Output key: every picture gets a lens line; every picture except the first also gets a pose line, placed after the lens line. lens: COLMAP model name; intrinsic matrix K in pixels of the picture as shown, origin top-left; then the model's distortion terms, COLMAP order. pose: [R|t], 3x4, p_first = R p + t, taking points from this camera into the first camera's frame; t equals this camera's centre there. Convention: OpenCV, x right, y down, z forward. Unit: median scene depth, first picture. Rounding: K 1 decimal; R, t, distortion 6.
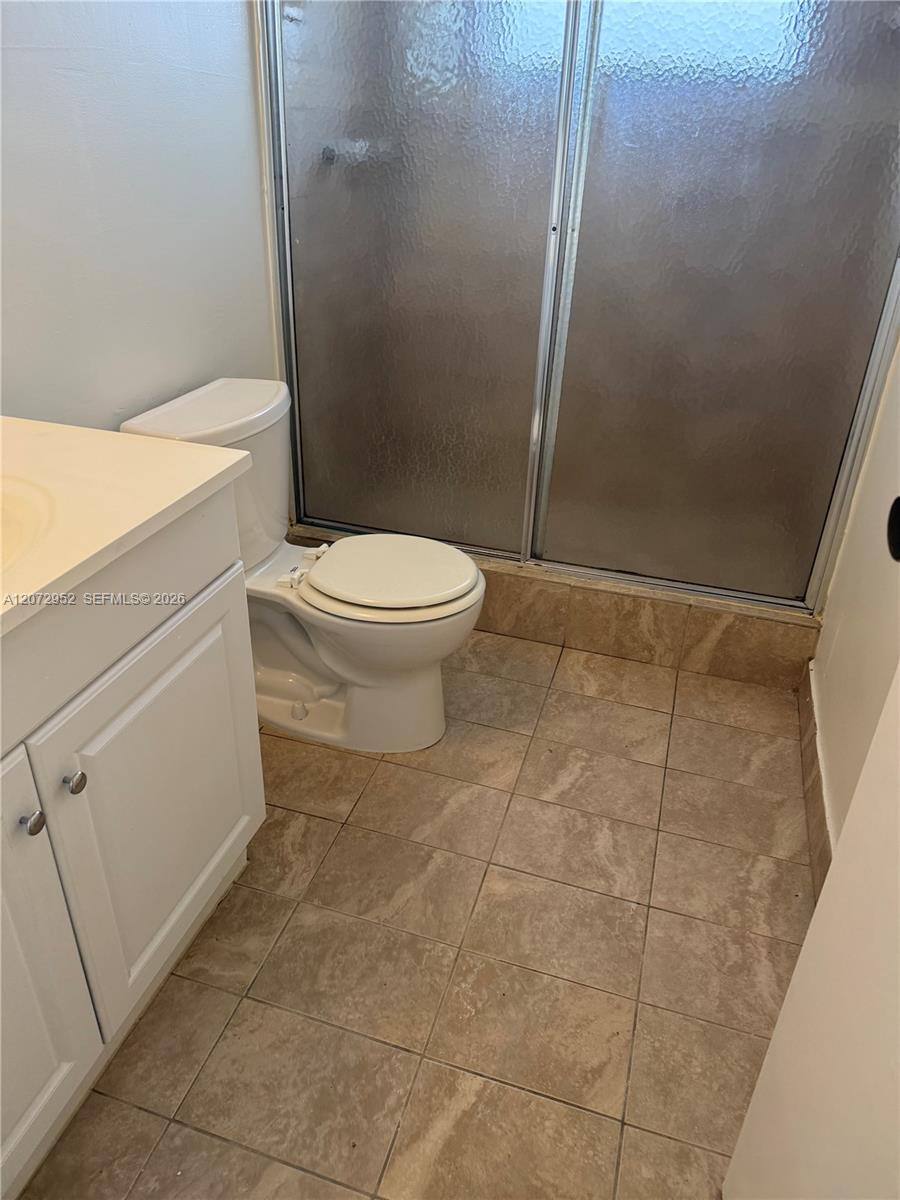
lens RADIAL K [[834.0, 0, 446.7], [0, 834.0, 582.5], [0, 0, 1]] dist [0.171190, -0.299106]
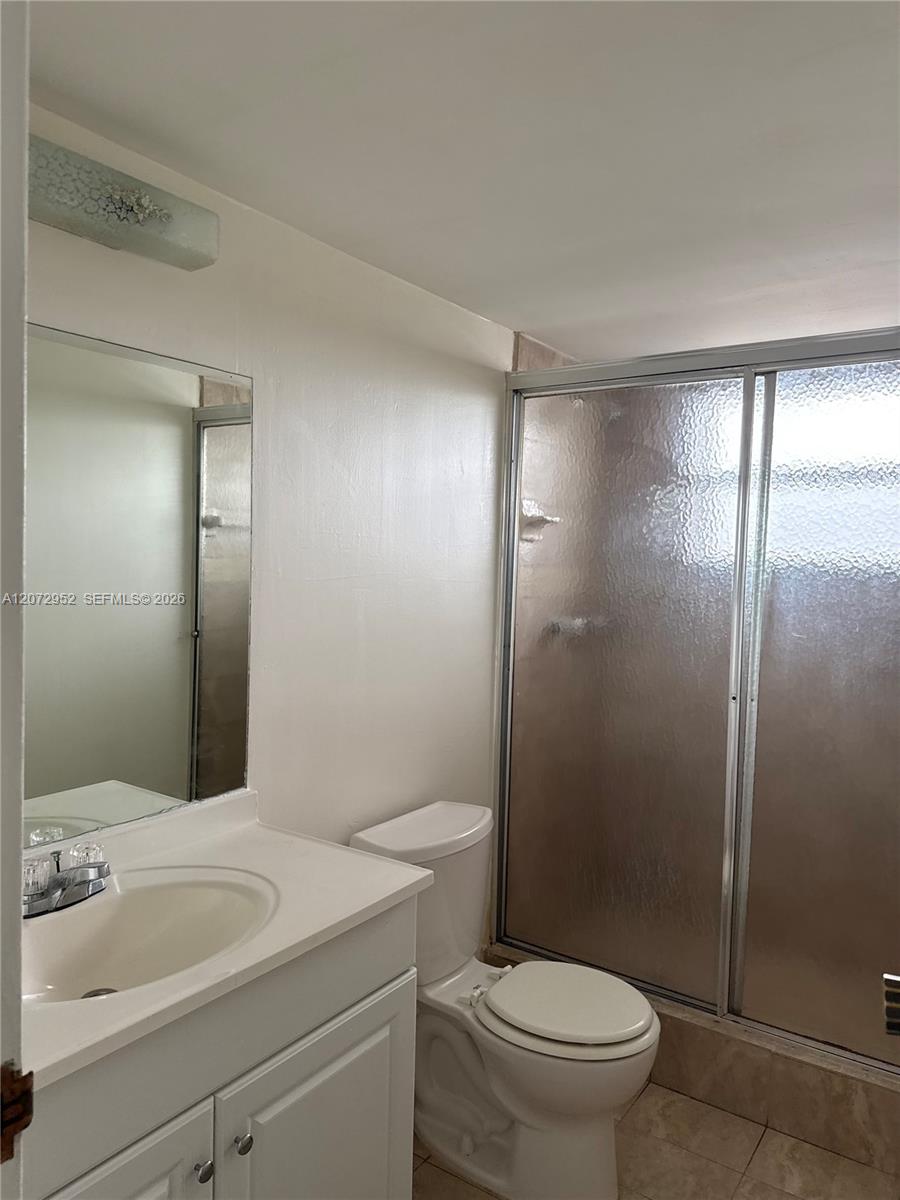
lens RADIAL K [[858.6, 0, 425.5], [0, 858.6, 621.0], [0, 0, 1]] dist [0.000297, -0.006021]
pose [[0.950649, 0.016727, -0.309817, 0.075118], [-0.146242, 0.904826, -0.399880, 0.008410], [0.273642, 0.425454, 0.862618, -0.123330]]
